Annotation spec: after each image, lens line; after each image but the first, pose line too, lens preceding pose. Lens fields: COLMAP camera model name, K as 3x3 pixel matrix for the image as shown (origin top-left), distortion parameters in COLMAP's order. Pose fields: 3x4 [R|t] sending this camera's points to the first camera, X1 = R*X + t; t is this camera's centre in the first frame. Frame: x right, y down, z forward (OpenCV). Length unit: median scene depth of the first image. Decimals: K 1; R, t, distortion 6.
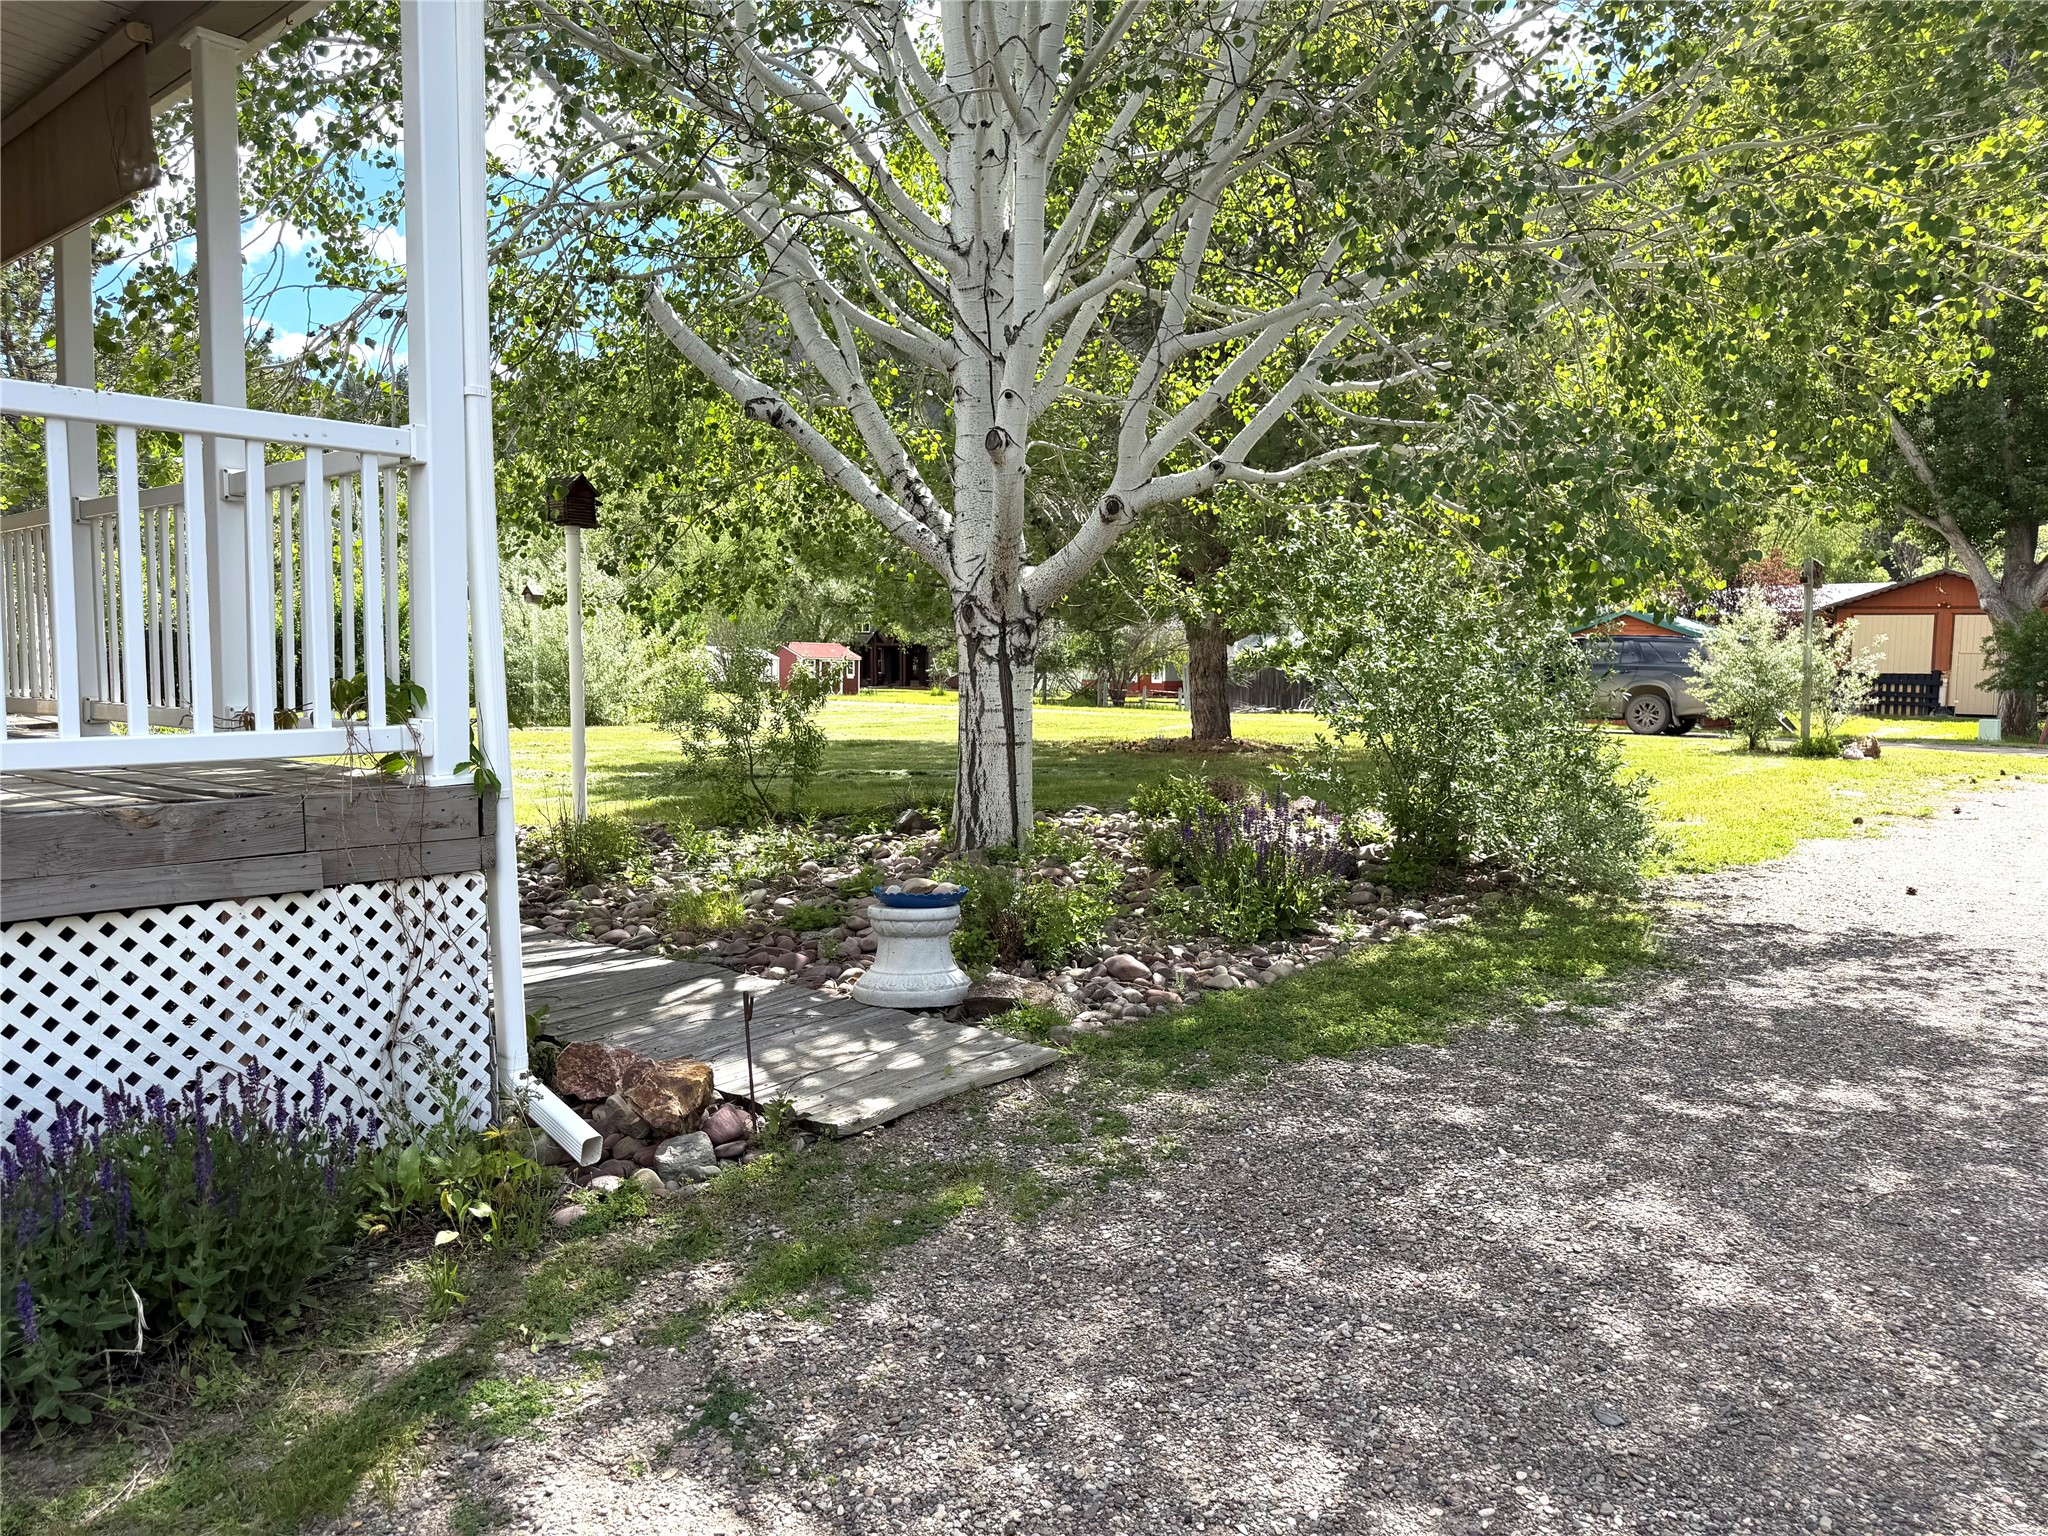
lens RADIAL K [[1442.9, 0, 1018.8], [0, 1442.9, 772.2], [0, 0, 1]] dist [0.039349, -0.045008]
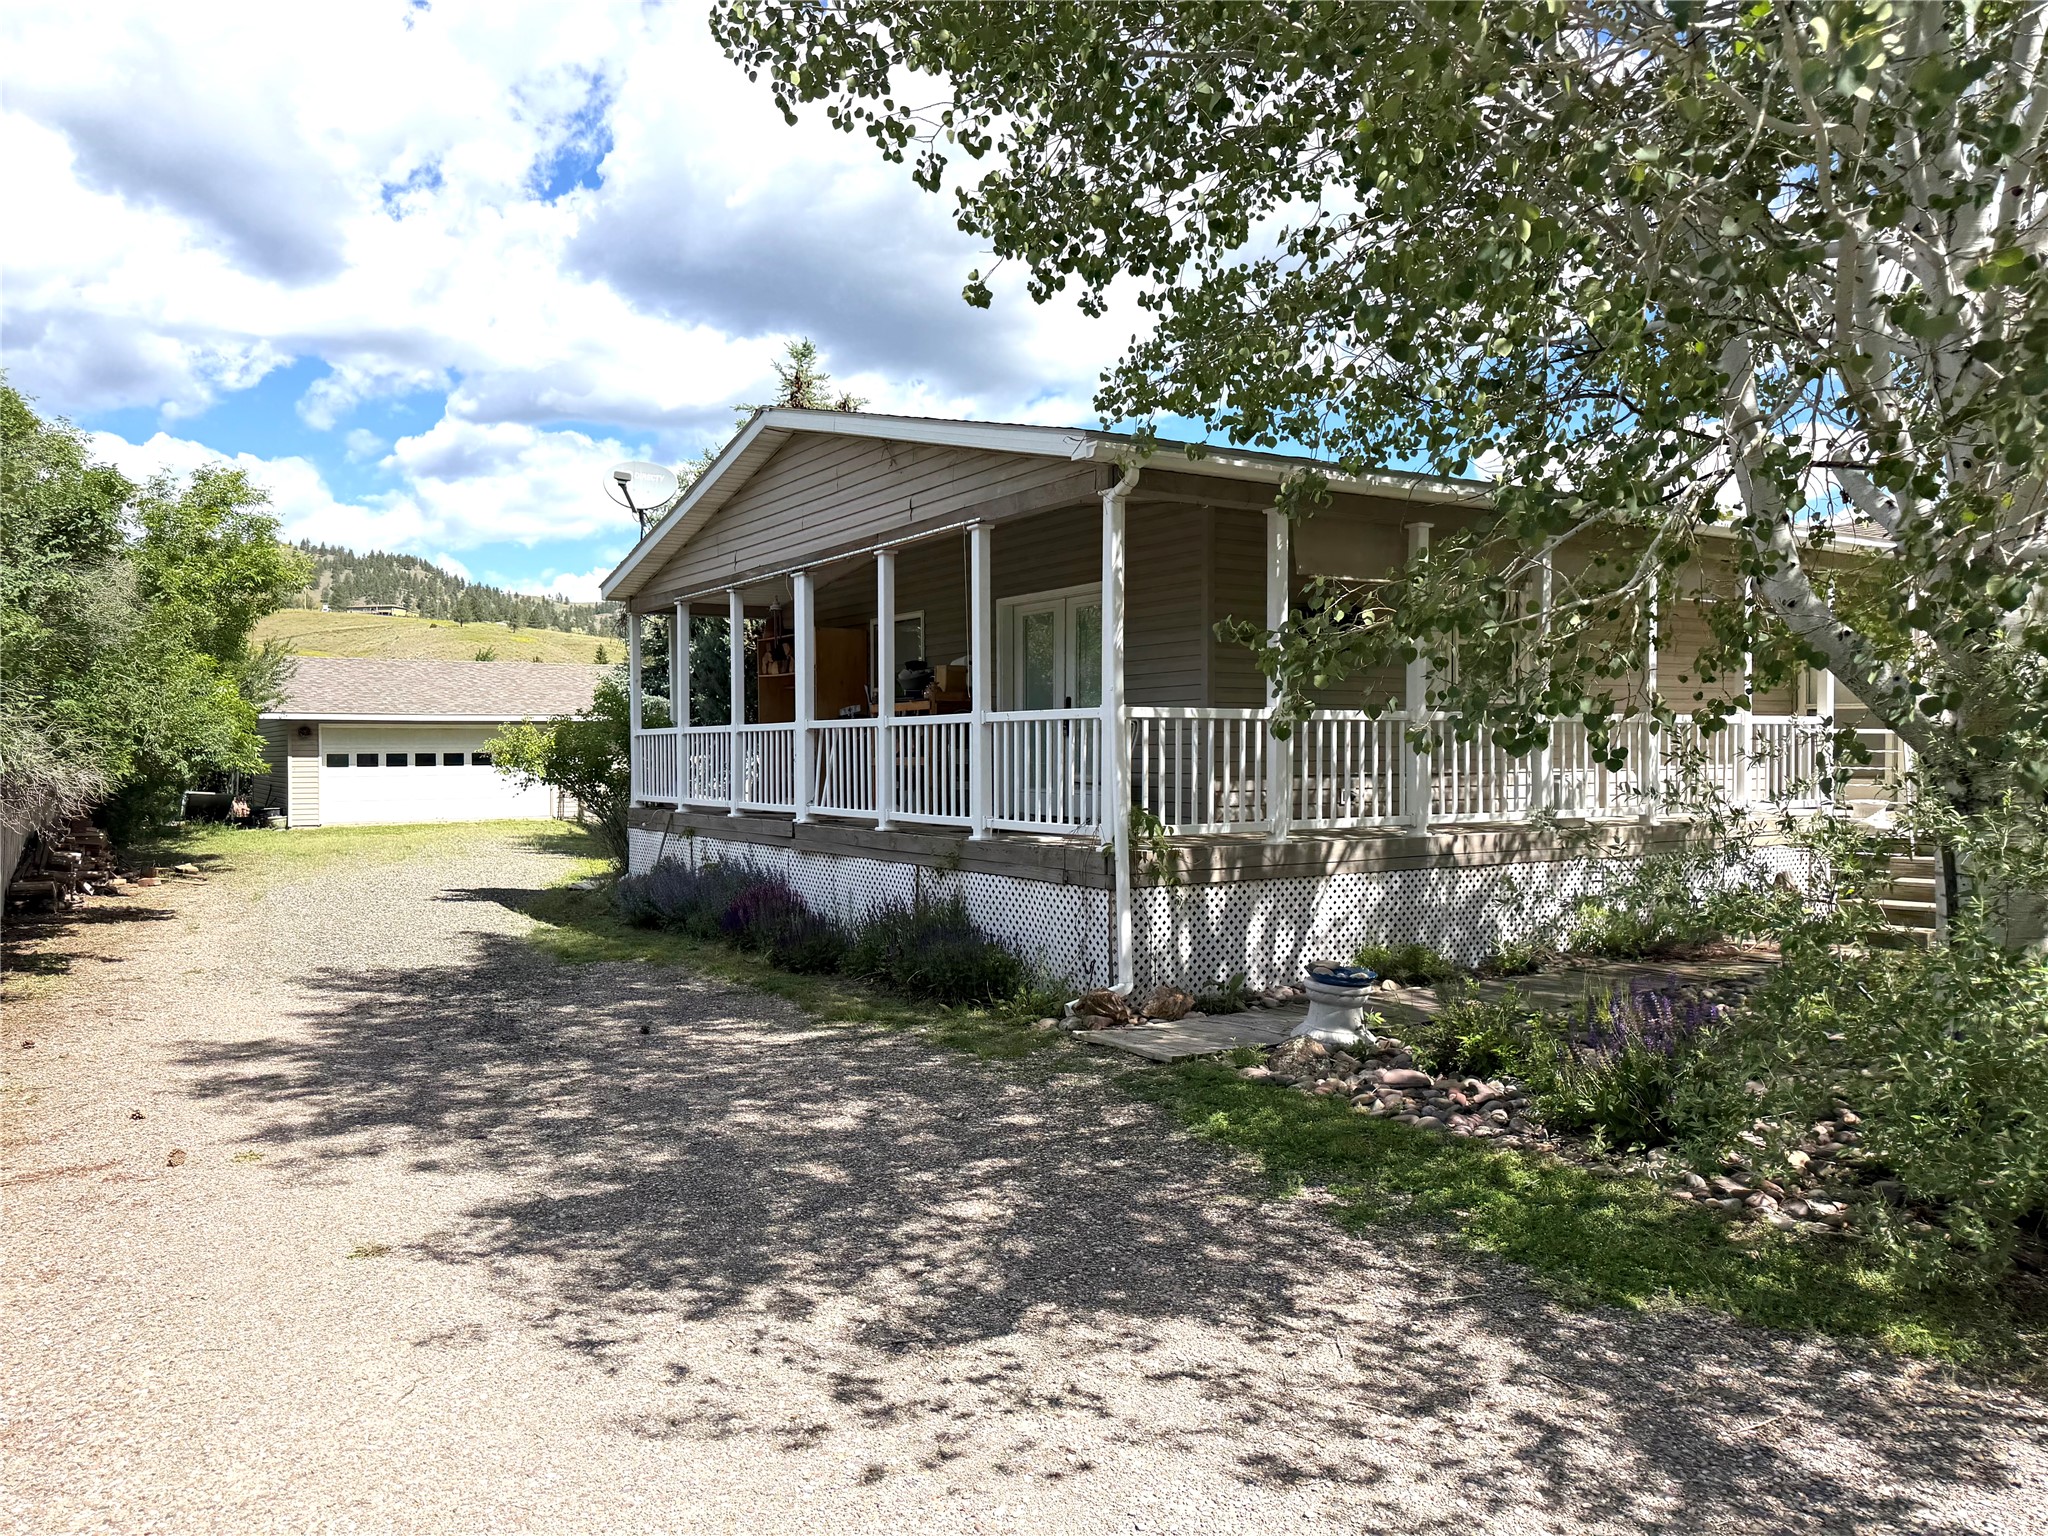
lens RADIAL K [[1442.9, 0, 1019.6], [0, 1442.9, 761.9], [0, 0, 1]] dist [0.039349, -0.045008]
pose [[-0.254343, 0.007314, -0.967086, 1.033266], [-0.071082, 0.997125, 0.026235, -0.097841], [0.964498, 0.075415, -0.253092, 0.811620]]
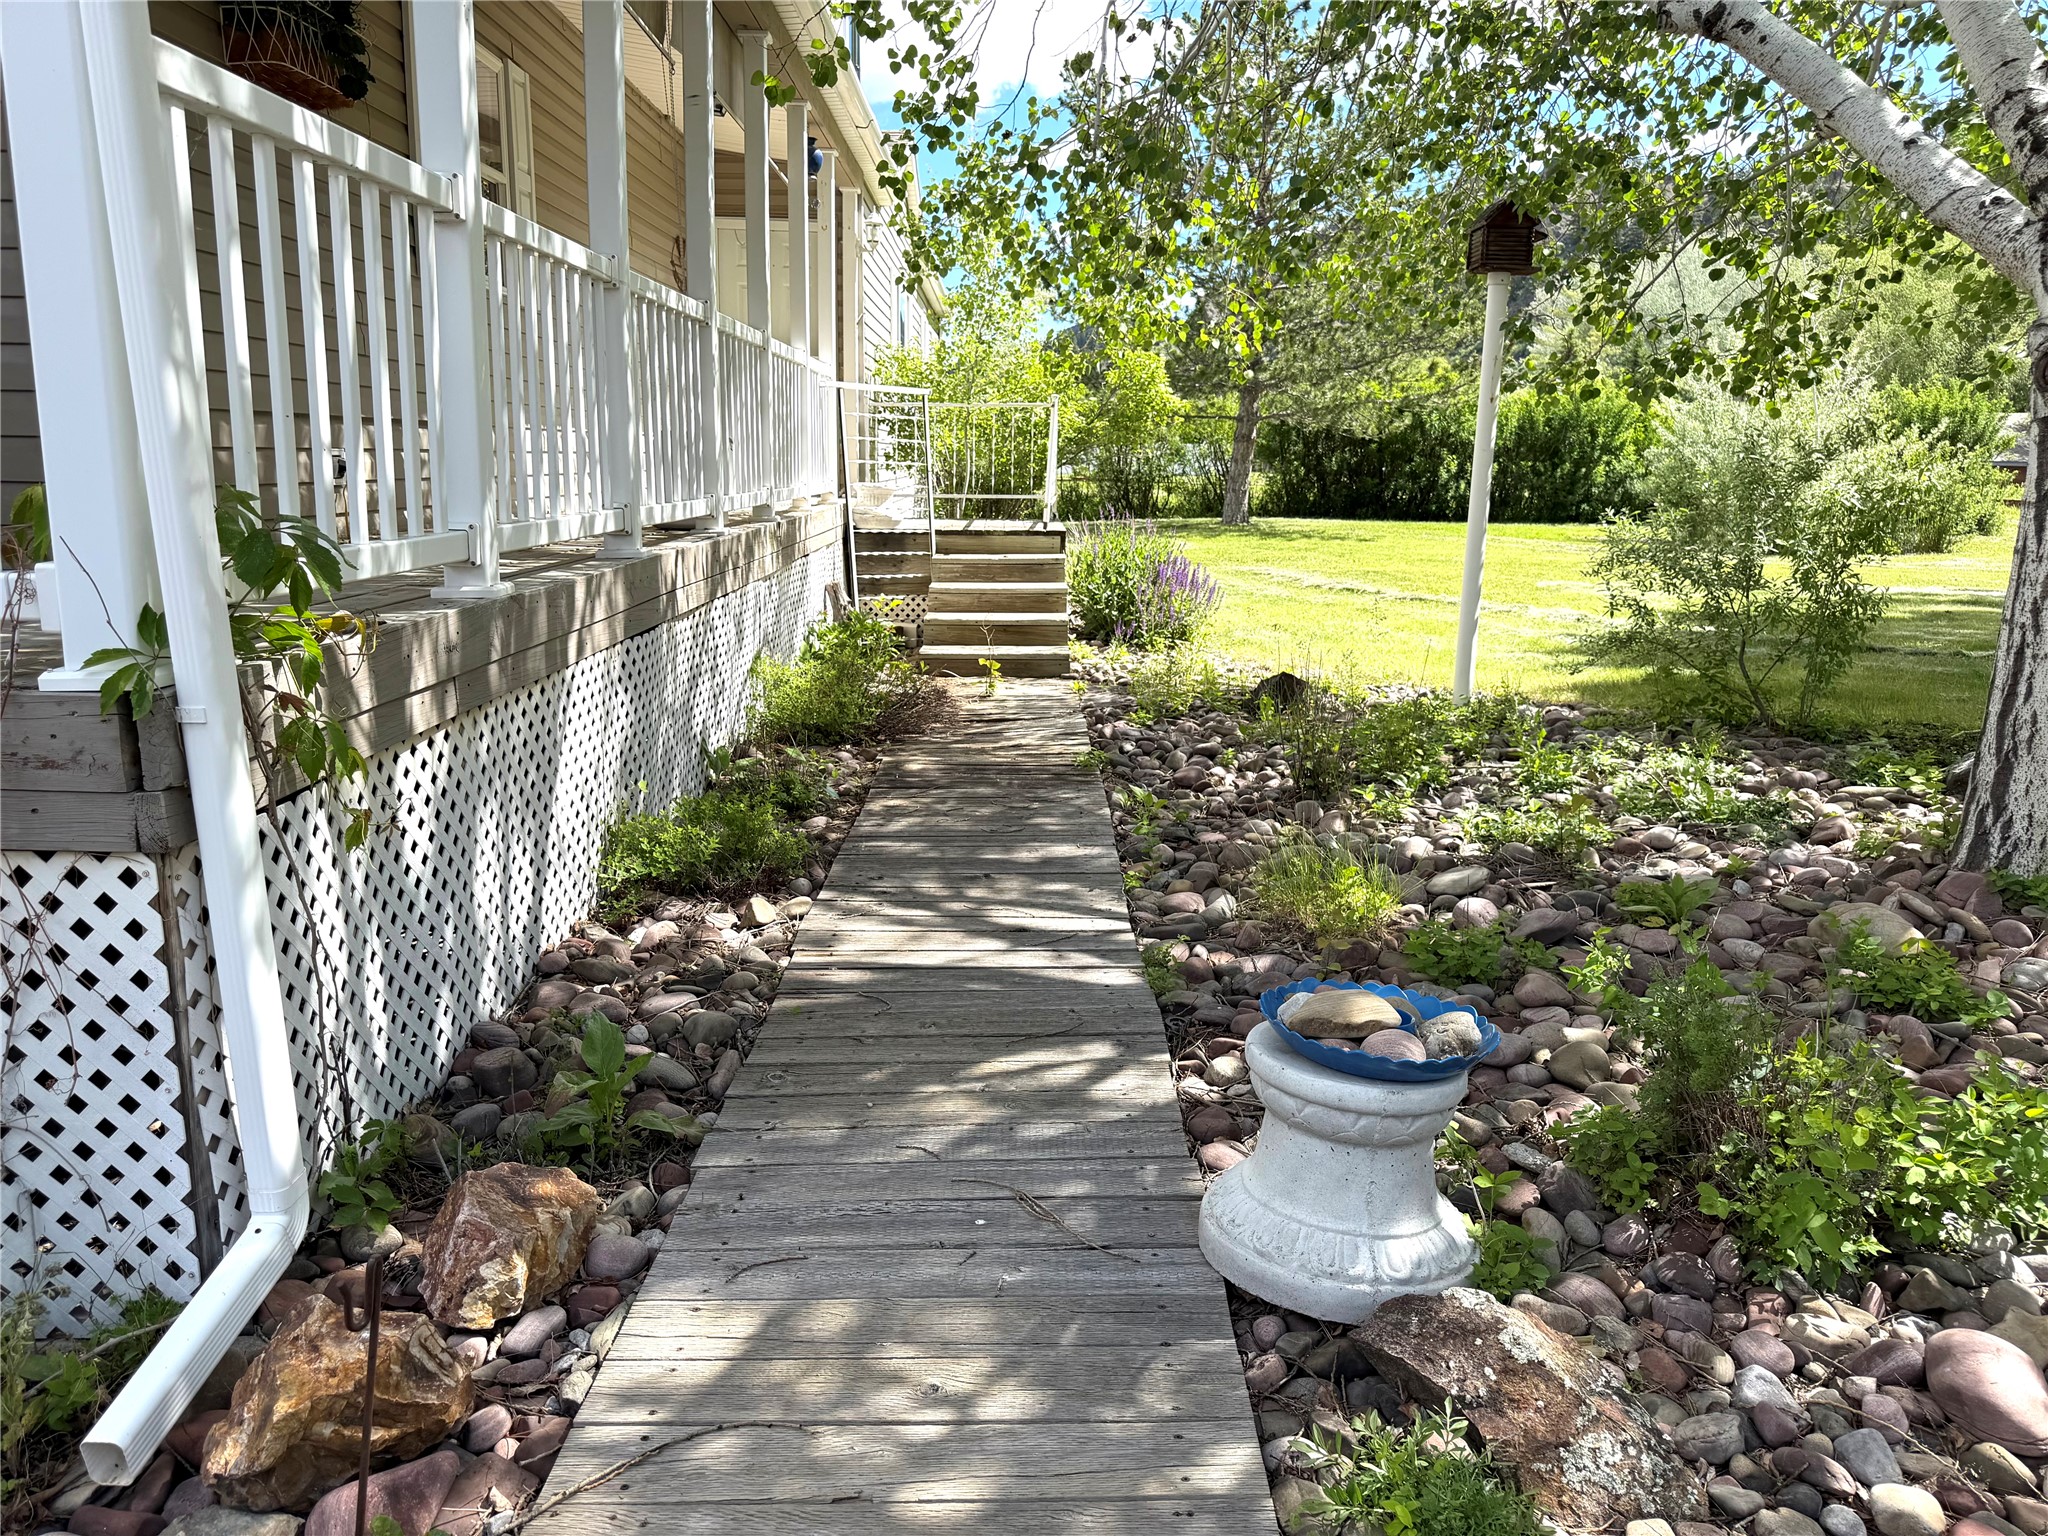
lens RADIAL K [[1442.9, 0, 1008.4], [0, 1442.9, 763.6], [0, 0, 1]] dist [0.039349, -0.045008]
pose [[0.653747, 0.160920, -0.739405, 0.124983], [-0.070112, 0.985805, 0.152556, -0.038021], [0.753458, -0.047892, 0.655749, 0.490015]]
